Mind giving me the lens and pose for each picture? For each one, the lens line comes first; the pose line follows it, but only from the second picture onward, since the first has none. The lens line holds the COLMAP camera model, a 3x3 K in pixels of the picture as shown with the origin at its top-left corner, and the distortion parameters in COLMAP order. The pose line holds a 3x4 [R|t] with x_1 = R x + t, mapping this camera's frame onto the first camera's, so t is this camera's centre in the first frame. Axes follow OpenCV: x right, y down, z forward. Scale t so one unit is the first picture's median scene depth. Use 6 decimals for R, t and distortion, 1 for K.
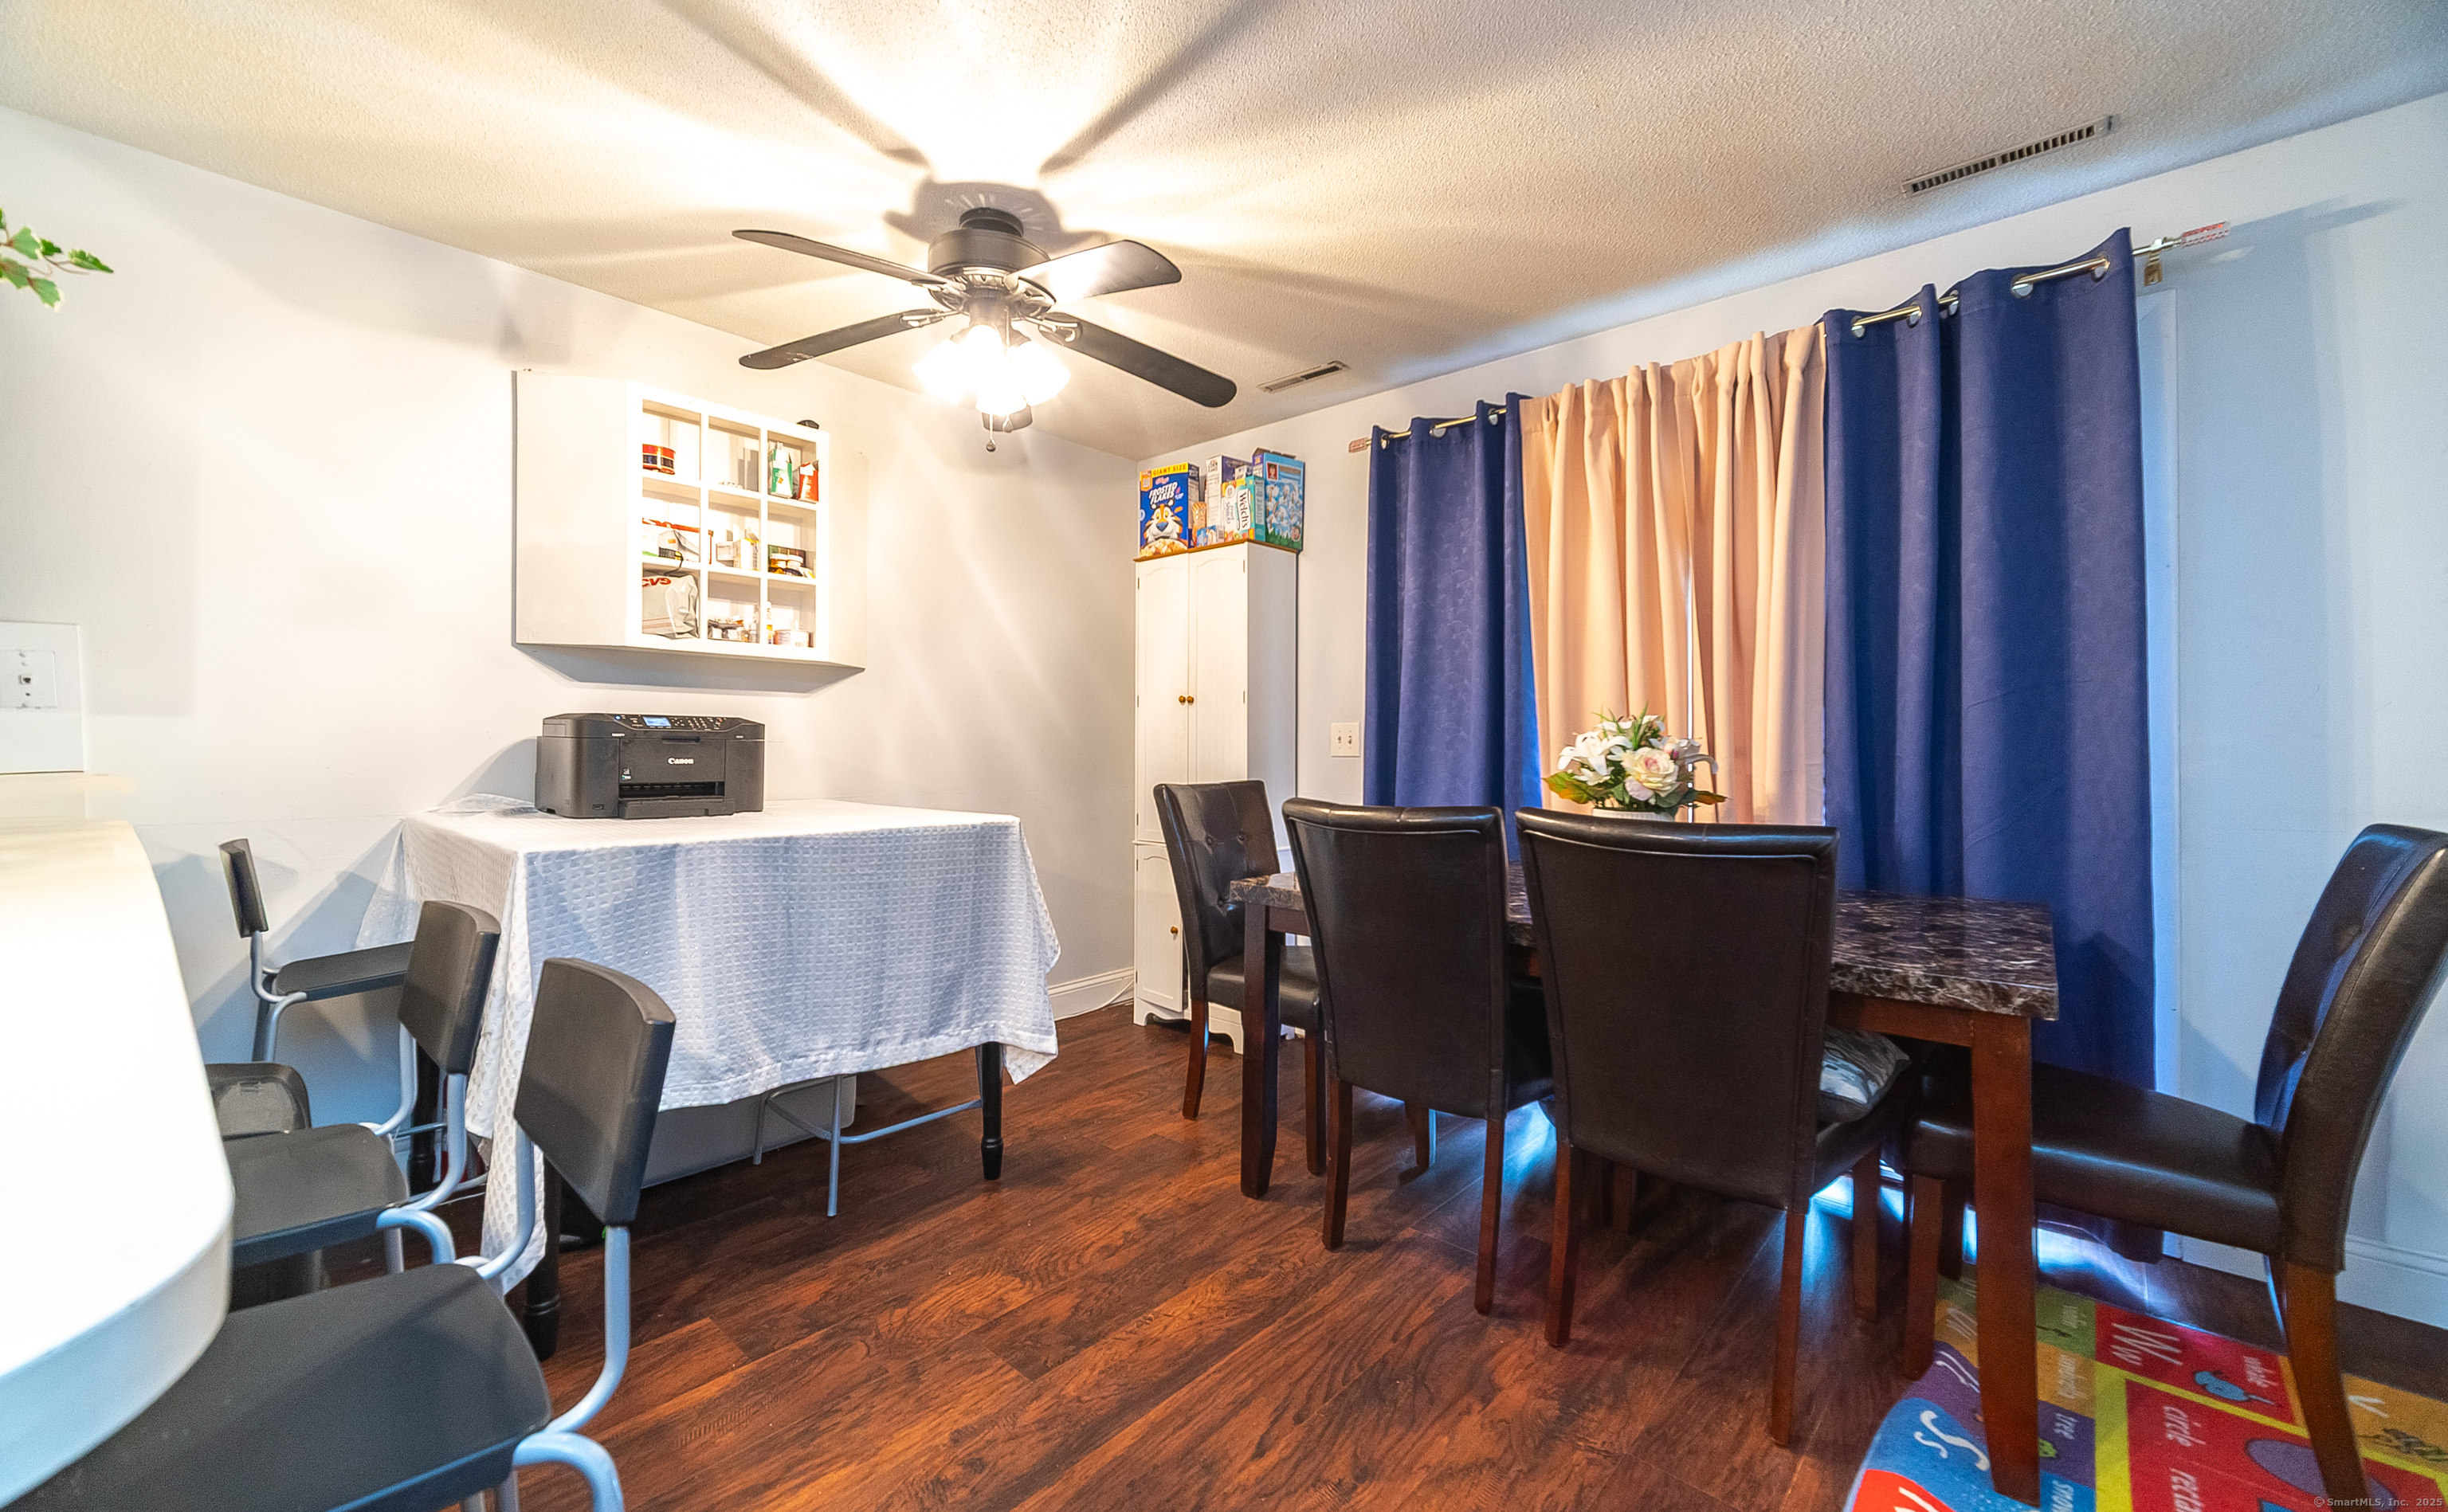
lens RADIAL K [[949.3, 0, 1216.3], [0, 949.3, 746.3], [0, 0, 1]] dist [0.003954, -0.000199]
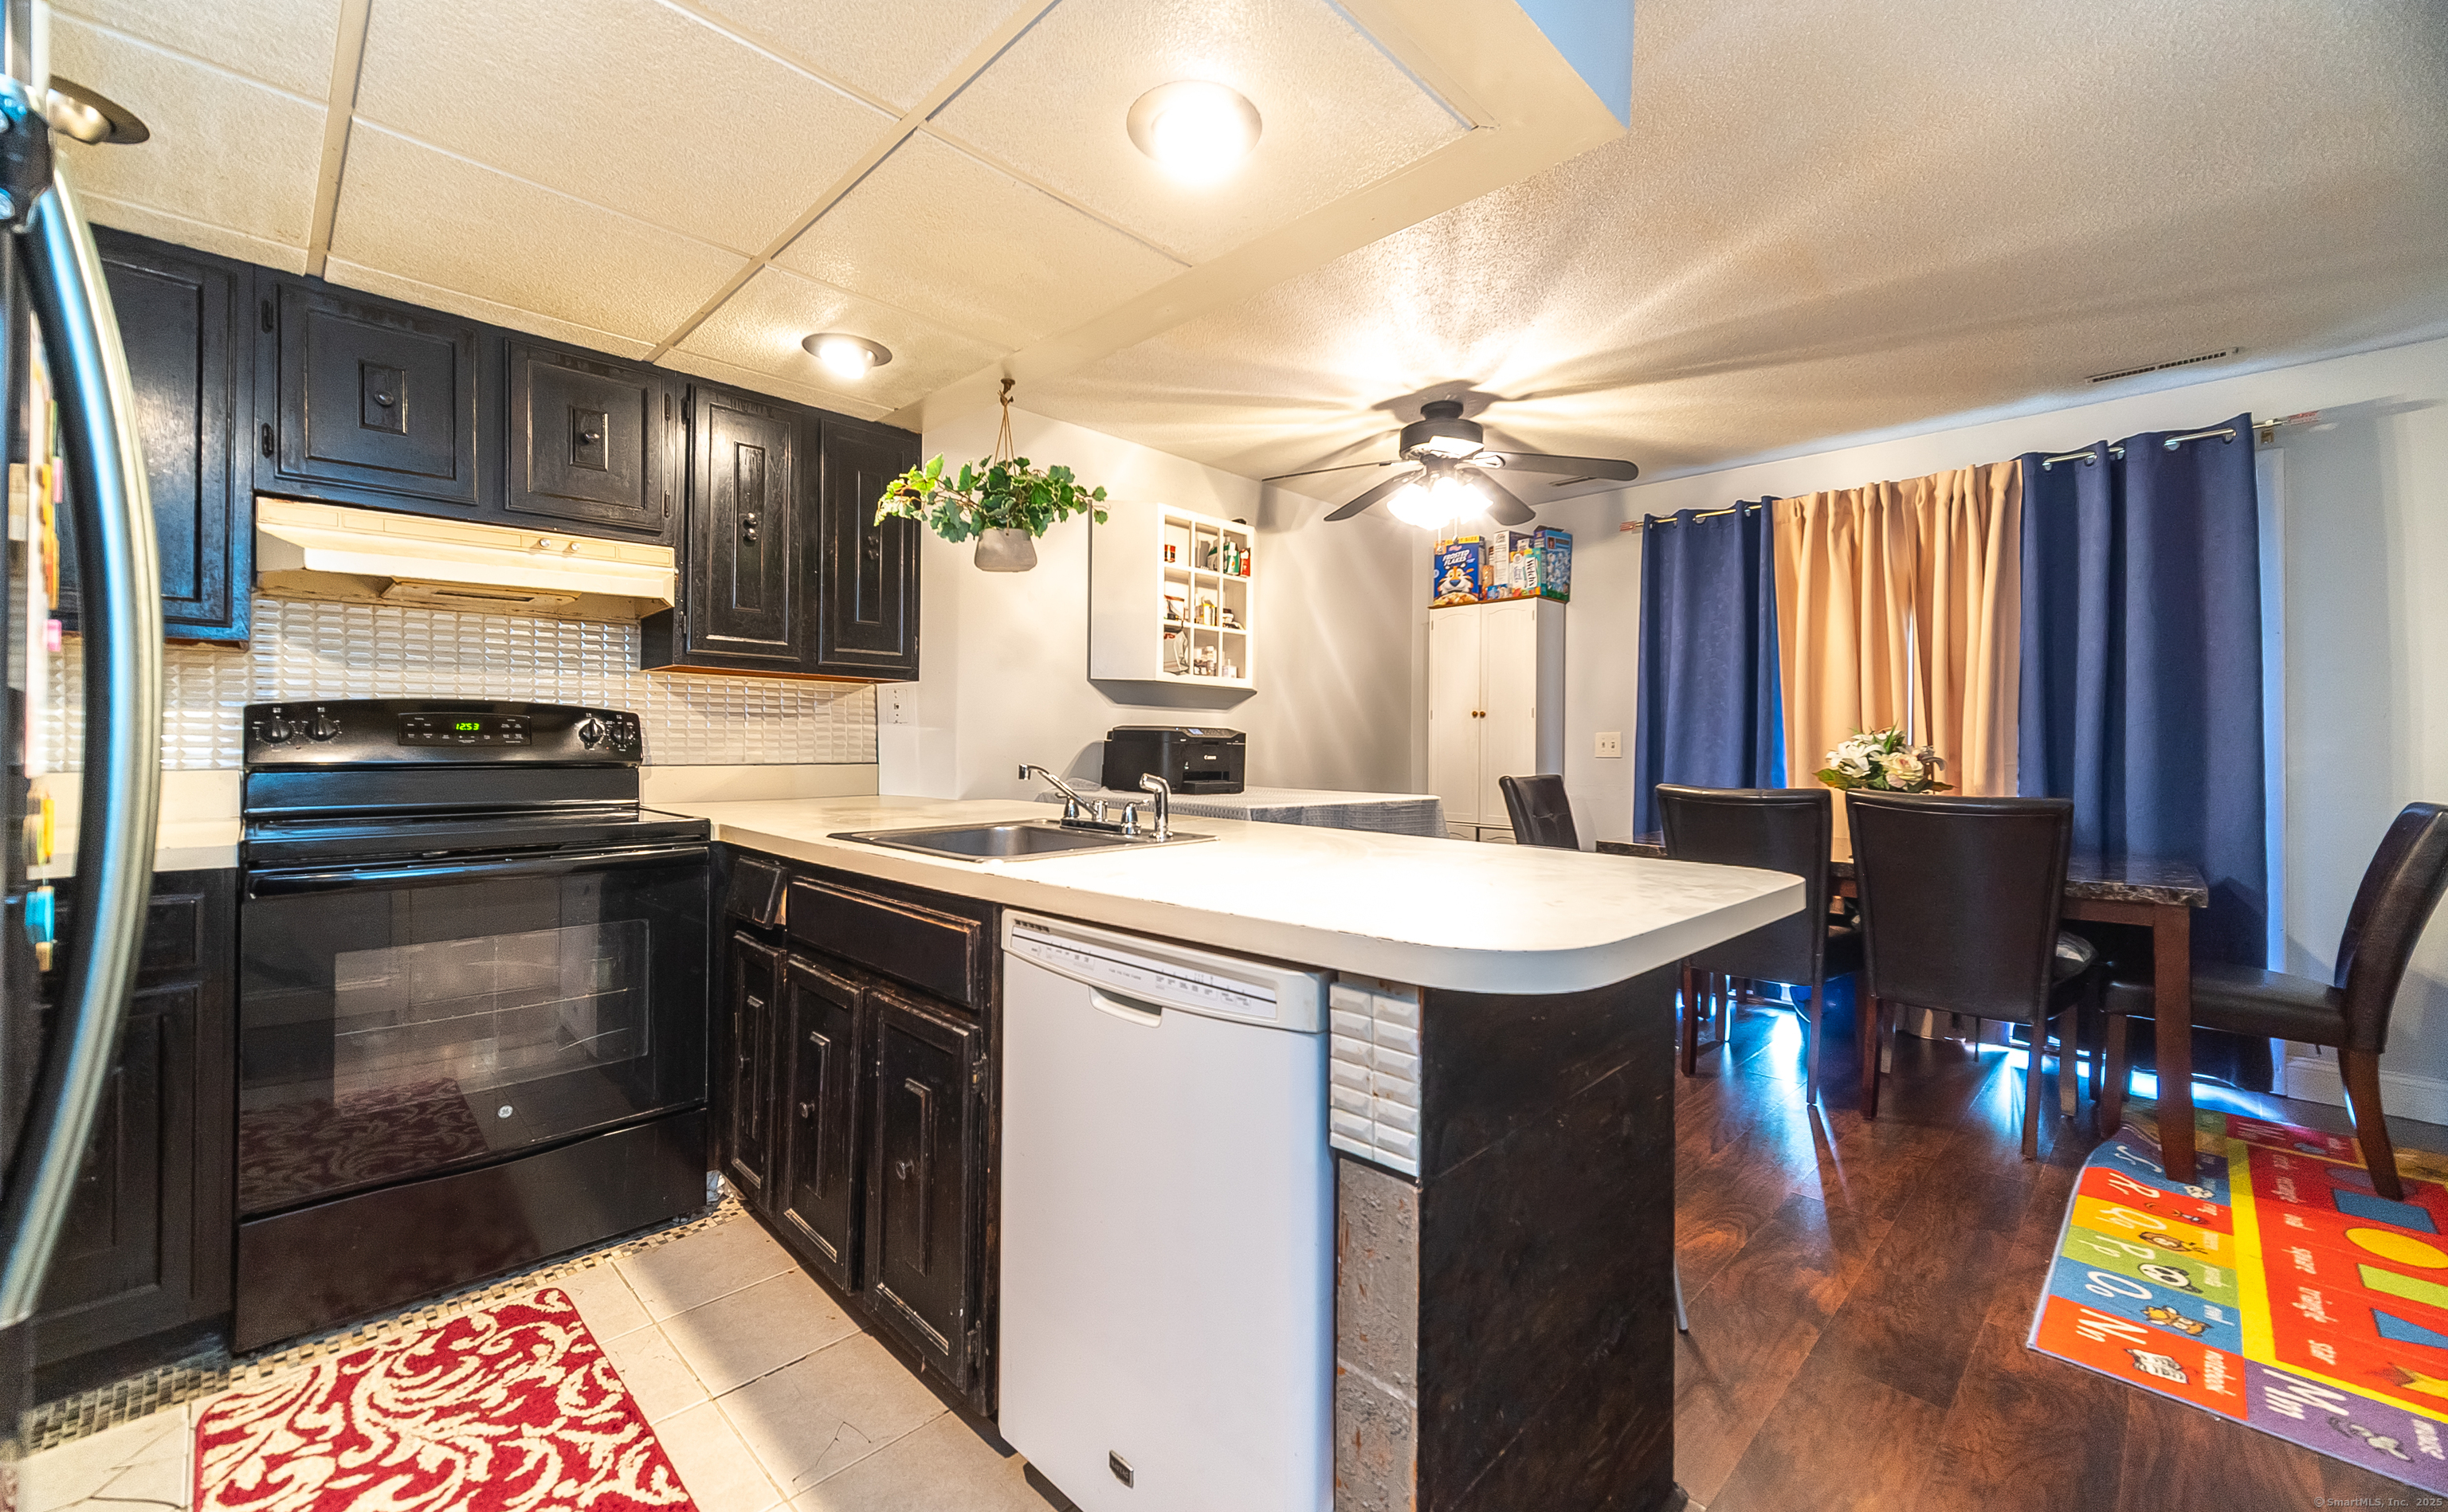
lens RADIAL K [[910.3, 0, 1222.6], [0, 910.3, 746.1], [0, 0, 1]] dist [0.000919, 0.000442]
pose [[0.997189, 0.003559, -0.074836, -0.456851], [-0.003653, 0.999993, -0.001127, -0.002707], [0.074832, 0.001397, 0.997195, -0.462291]]
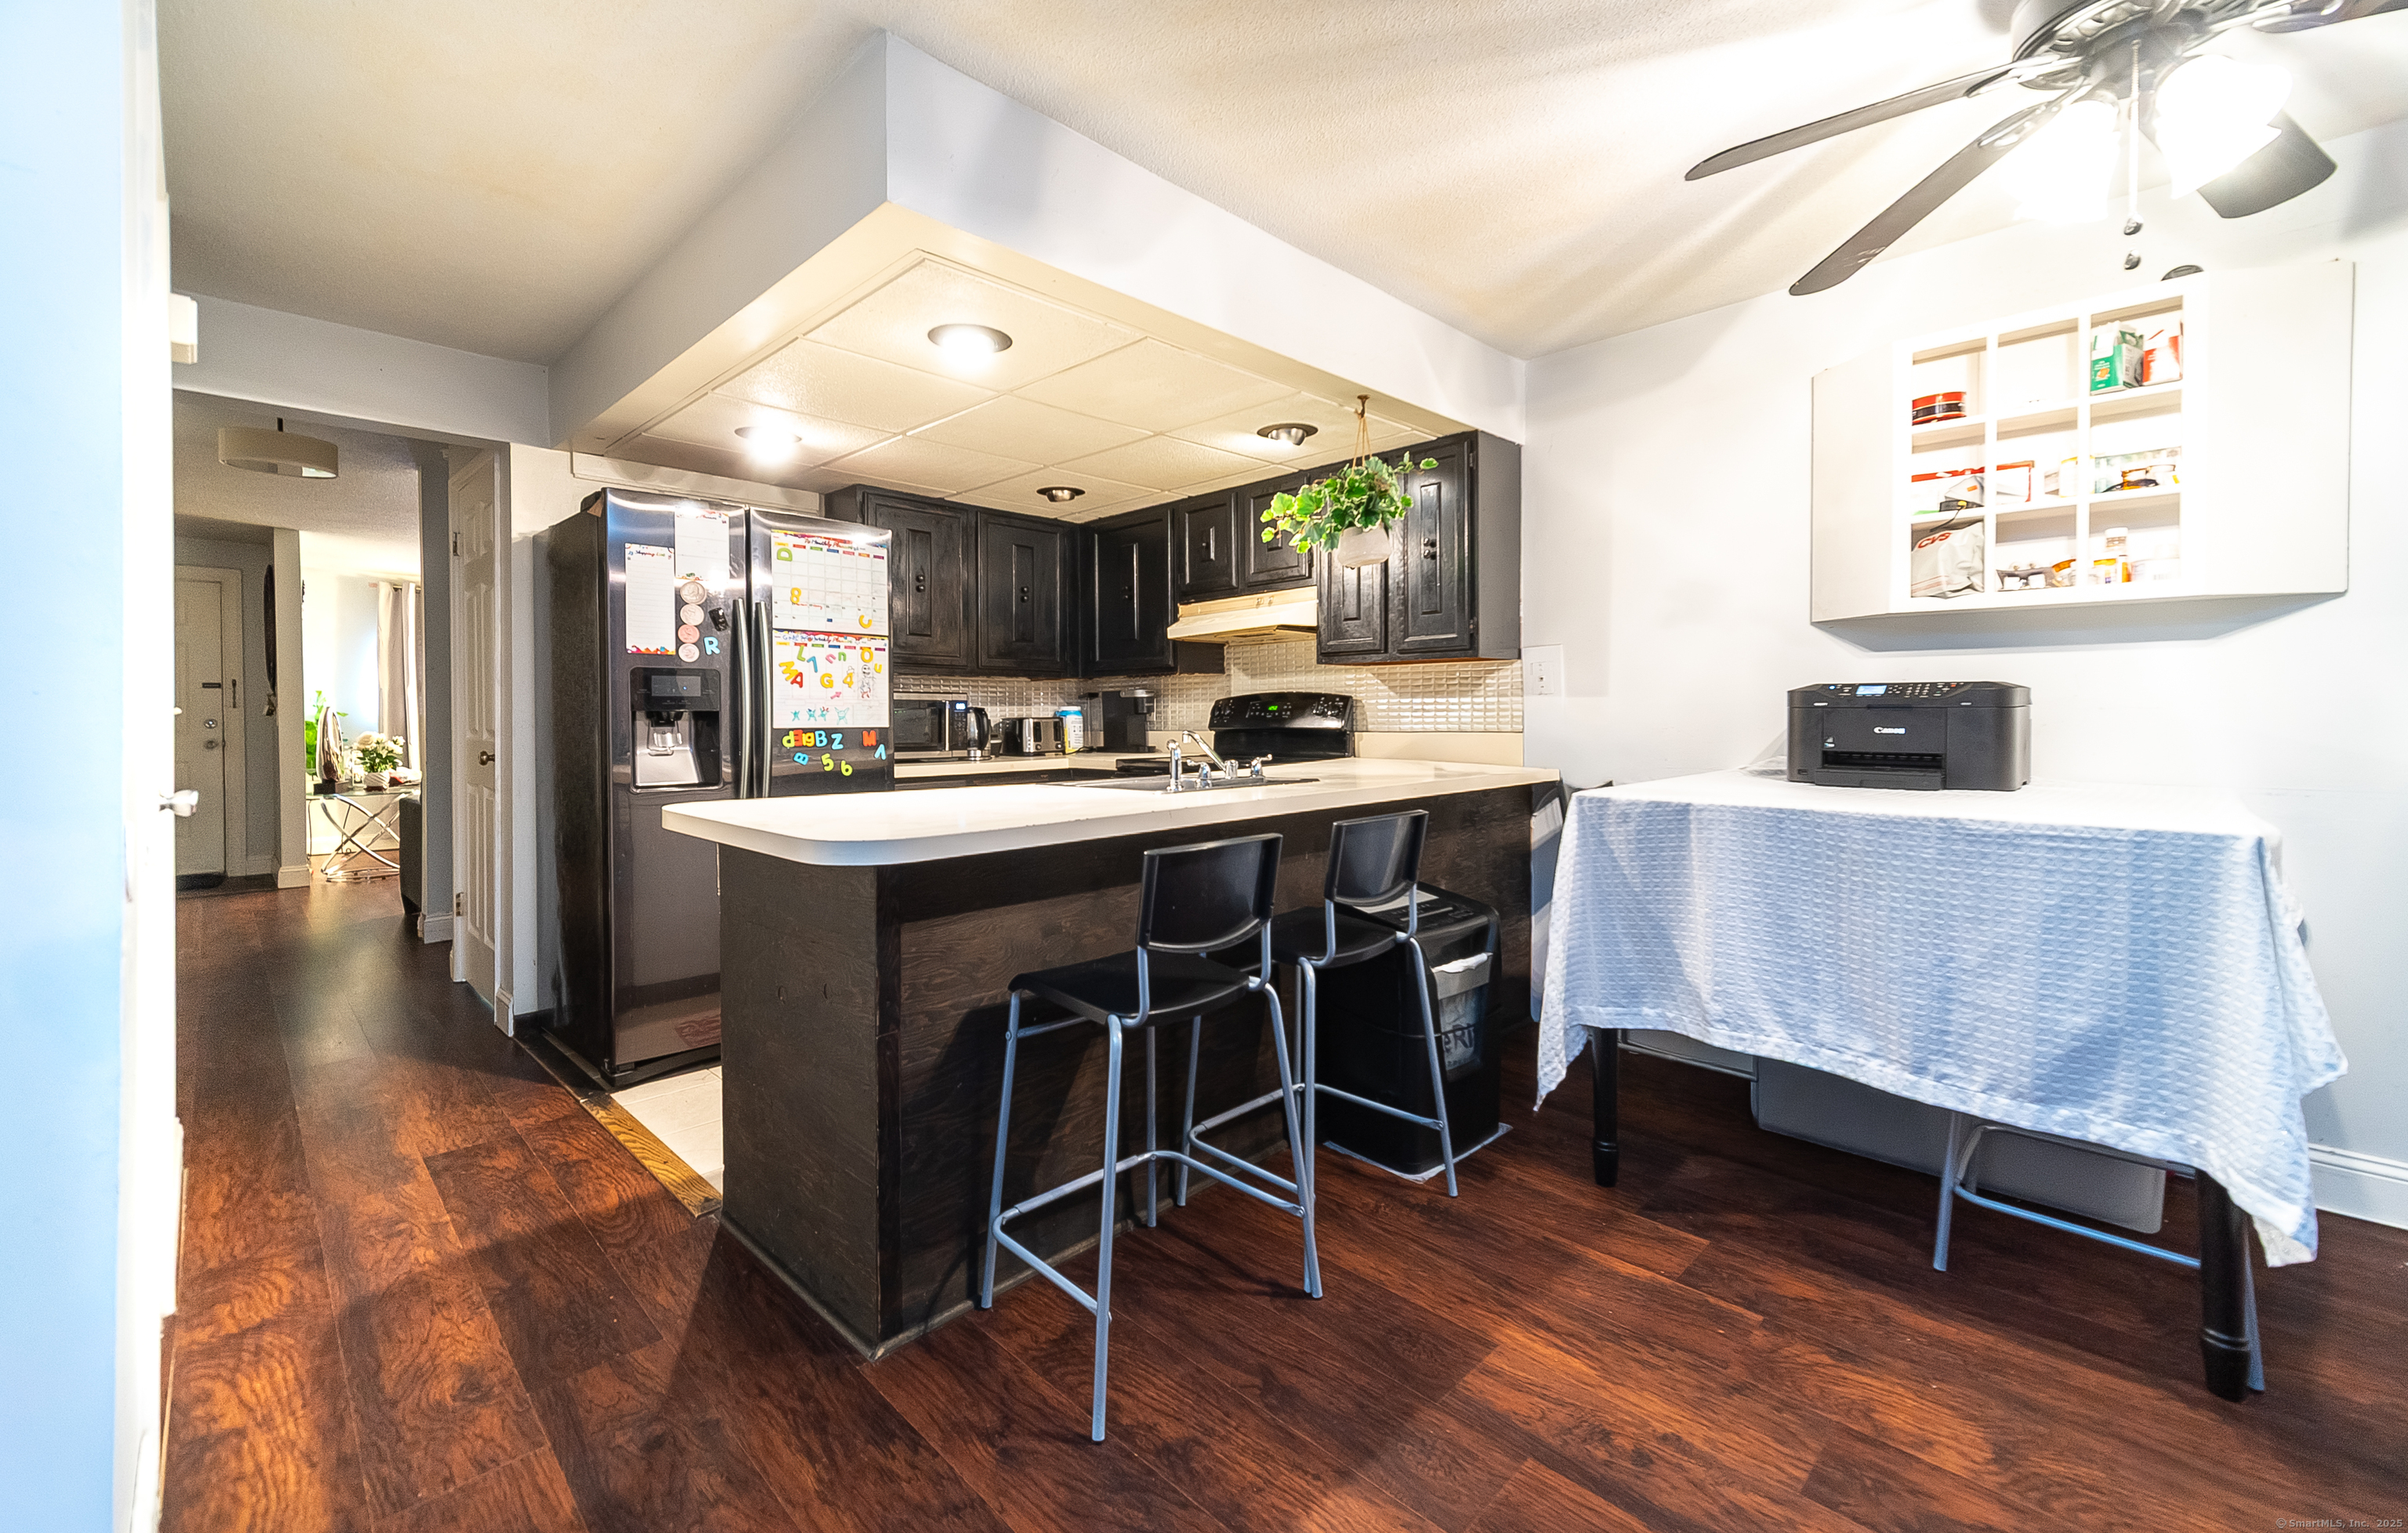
lens RADIAL K [[969.1, 0, 1222.8], [0, 969.1, 725.8], [0, 0, 1]] dist [0.008283, -0.000031]
pose [[-0.032663, 0.006433, -0.999446, 0.459618], [0.005863, 0.999963, 0.006245, 0.001121], [0.999449, -0.005656, -0.032699, 0.376710]]
